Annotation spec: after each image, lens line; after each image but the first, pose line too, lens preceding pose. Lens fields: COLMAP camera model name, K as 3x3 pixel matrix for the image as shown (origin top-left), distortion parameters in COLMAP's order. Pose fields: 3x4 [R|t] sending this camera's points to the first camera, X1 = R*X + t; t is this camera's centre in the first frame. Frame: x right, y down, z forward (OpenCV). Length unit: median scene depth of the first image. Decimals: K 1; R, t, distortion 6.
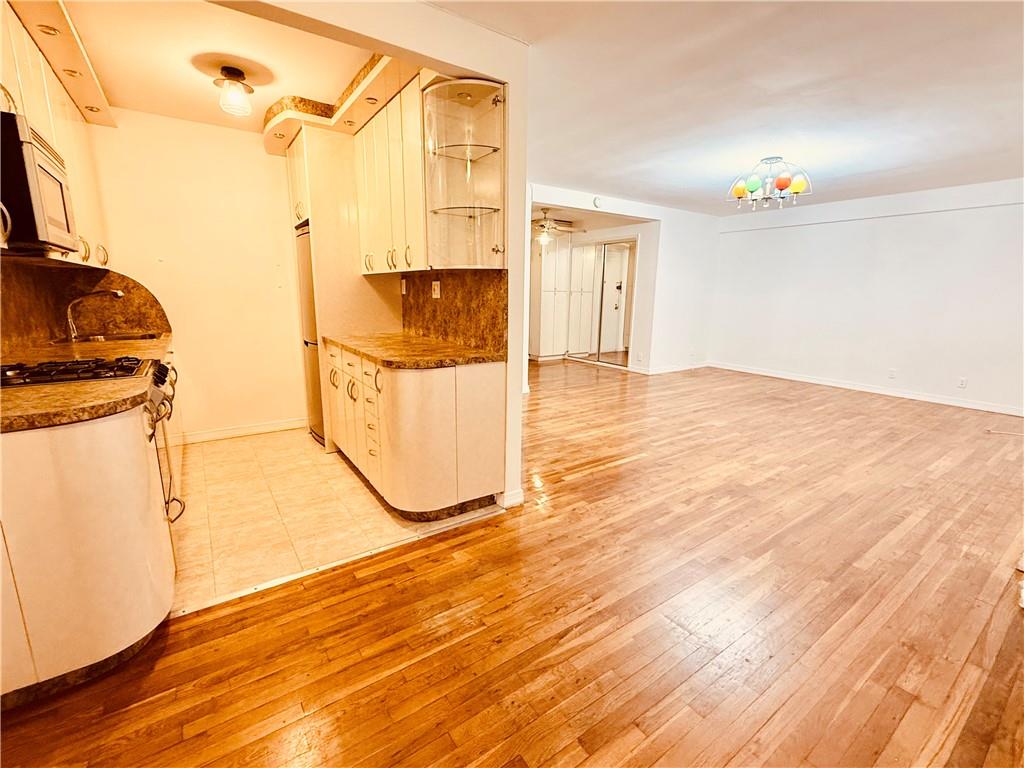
lens RADIAL K [[450.3, 0, 512.0], [0, 450.3, 384.0], [0, 0, 1]] dist [-0.002650, -0.000845]
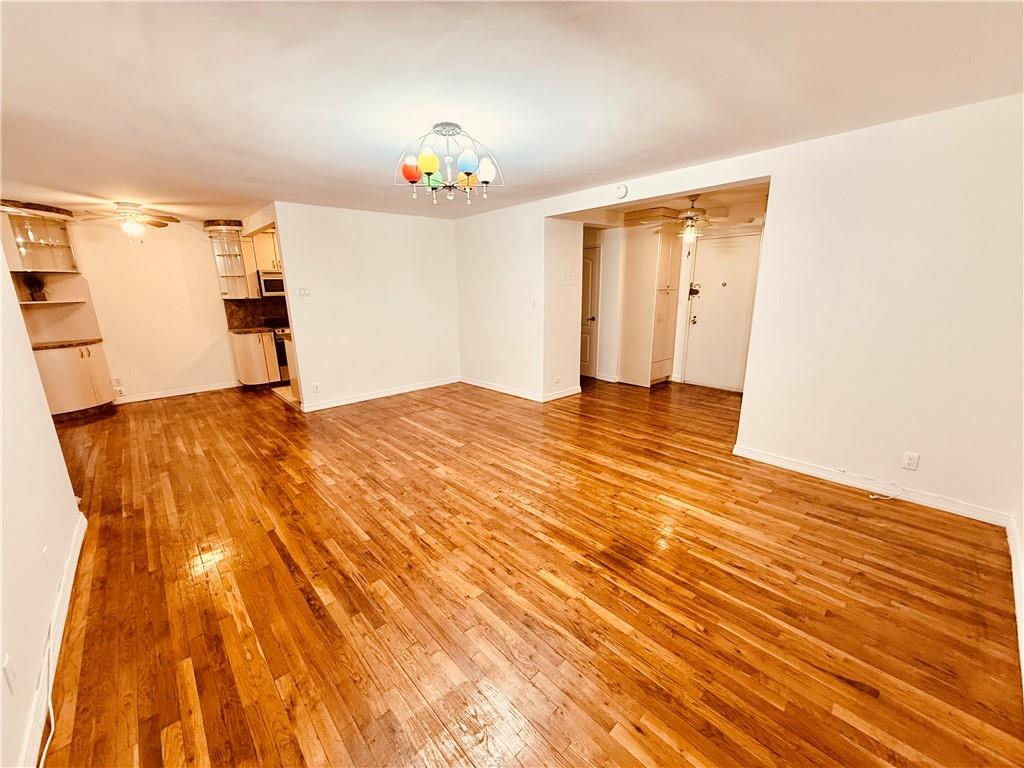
lens RADIAL K [[410.6, 0, 512.0], [0, 410.6, 384.0], [0, 0, 1]] dist [-0.001462, 0.000262]
pose [[0.134135, 0.221216, -0.965956, 1.419418], [-0.184938, 0.963228, 0.194910, -0.295047], [0.973553, 0.152498, 0.170114, 1.164810]]
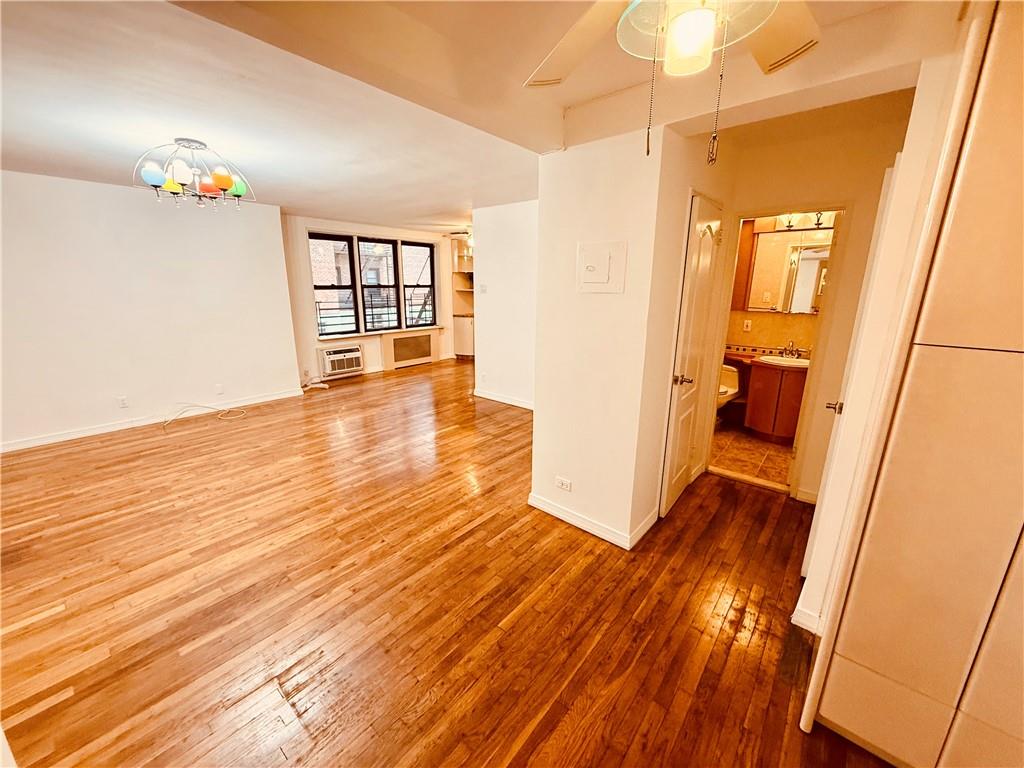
lens RADIAL K [[410.6, 0, 512.0], [0, 410.6, 384.0], [0, 0, 1]] dist [-0.001462, 0.000262]
pose [[-0.963796, 0.041046, -0.263464, 0.283980], [-0.077889, 0.901648, 0.425400, -0.519823], [0.255013, 0.430519, -0.865807, 2.112336]]
